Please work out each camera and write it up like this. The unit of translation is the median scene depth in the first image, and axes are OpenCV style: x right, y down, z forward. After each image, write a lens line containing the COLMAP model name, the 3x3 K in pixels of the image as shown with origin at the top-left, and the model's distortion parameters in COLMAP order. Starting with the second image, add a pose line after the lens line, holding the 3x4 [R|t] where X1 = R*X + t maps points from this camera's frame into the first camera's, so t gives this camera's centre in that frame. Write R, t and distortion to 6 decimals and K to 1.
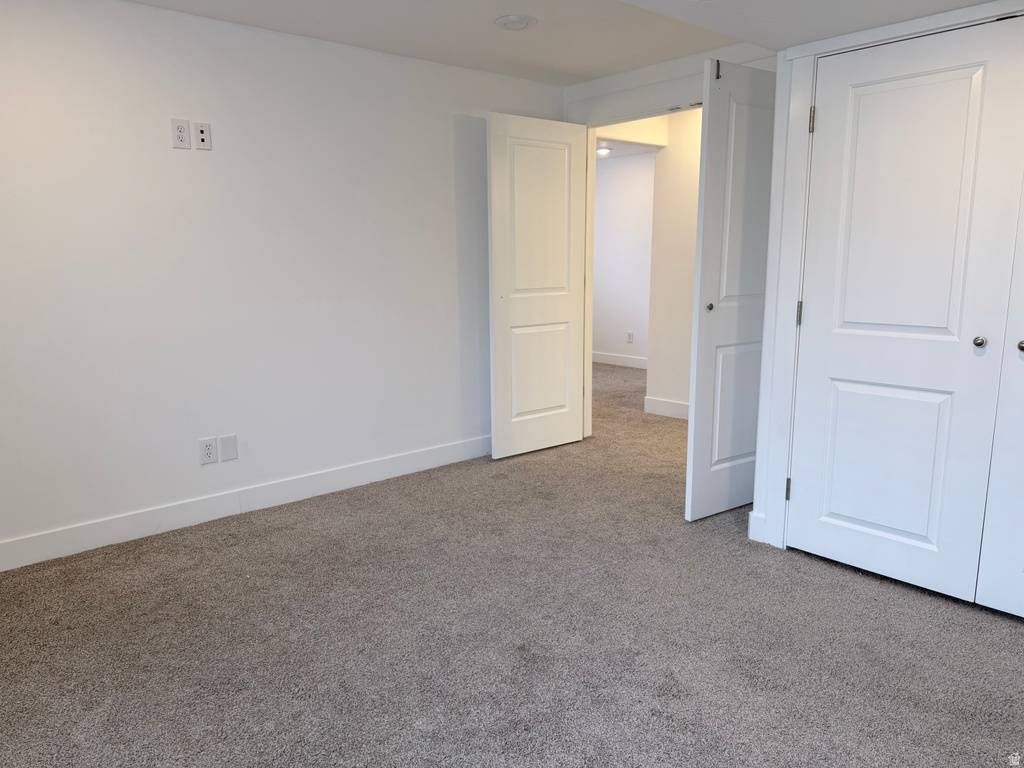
lens RADIAL K [[716.4, 0, 512.0], [0, 716.4, 384.0], [0, 0, 1]] dist [0.139042, -0.211638]
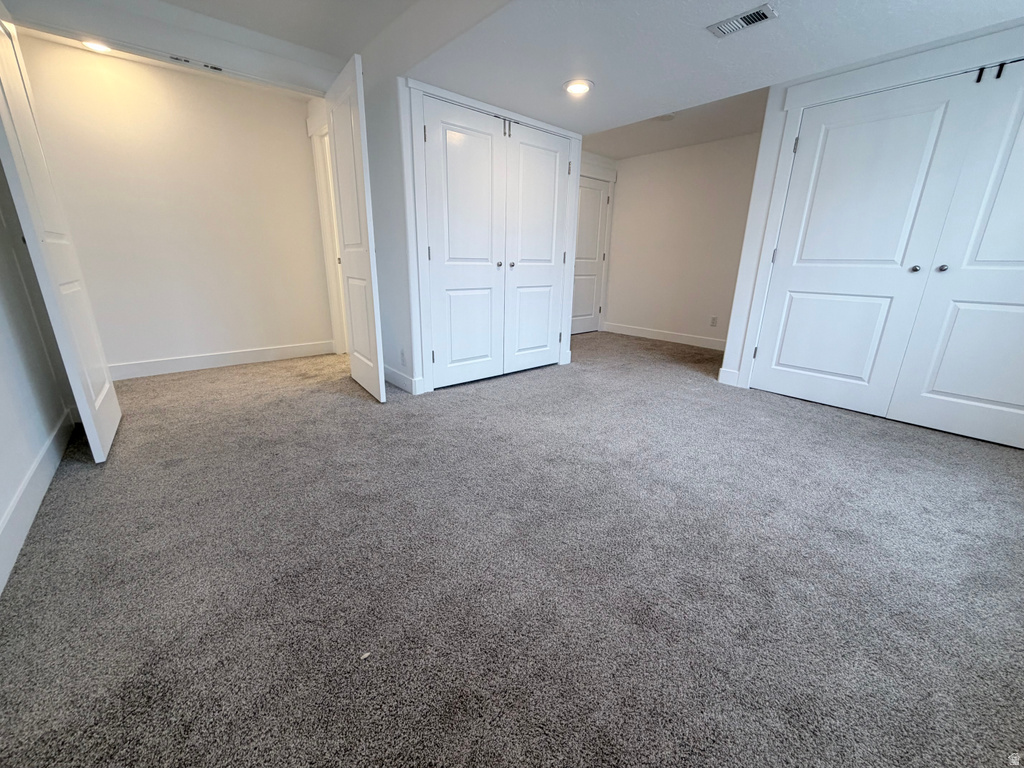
lens RADIAL K [[407.0, 0, 509.9], [0, 407.0, 385.1], [0, 0, 1]] dist [-0.000051, 0.000195]
pose [[0.021744, -0.286604, 0.957802, -0.583218], [0.156386, 0.947211, 0.279884, -0.039941], [-0.987457, 0.143701, 0.065417, 0.744782]]
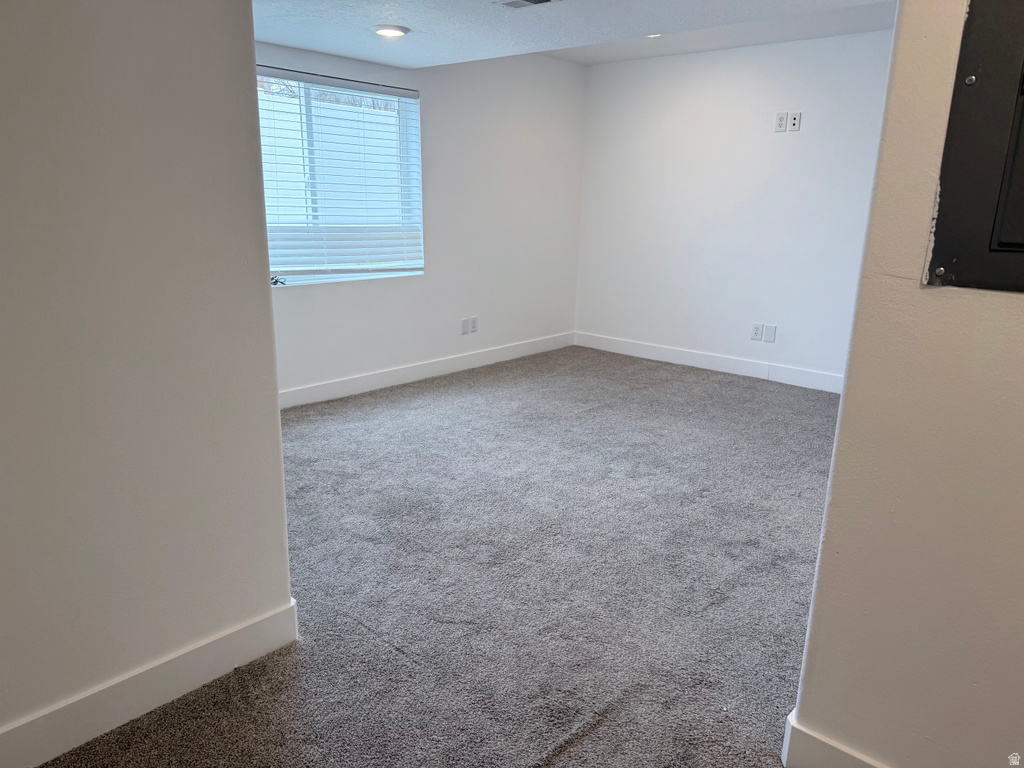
lens RADIAL K [[716.4, 0, 512.0], [0, 716.4, 384.0], [0, 0, 1]] dist [0.139042, -0.211638]
pose [[0.113792, 0.259334, -0.959061, 1.122961], [-0.197107, 0.952035, 0.234048, -0.065770], [0.973756, 0.162405, 0.159451, 0.294229]]
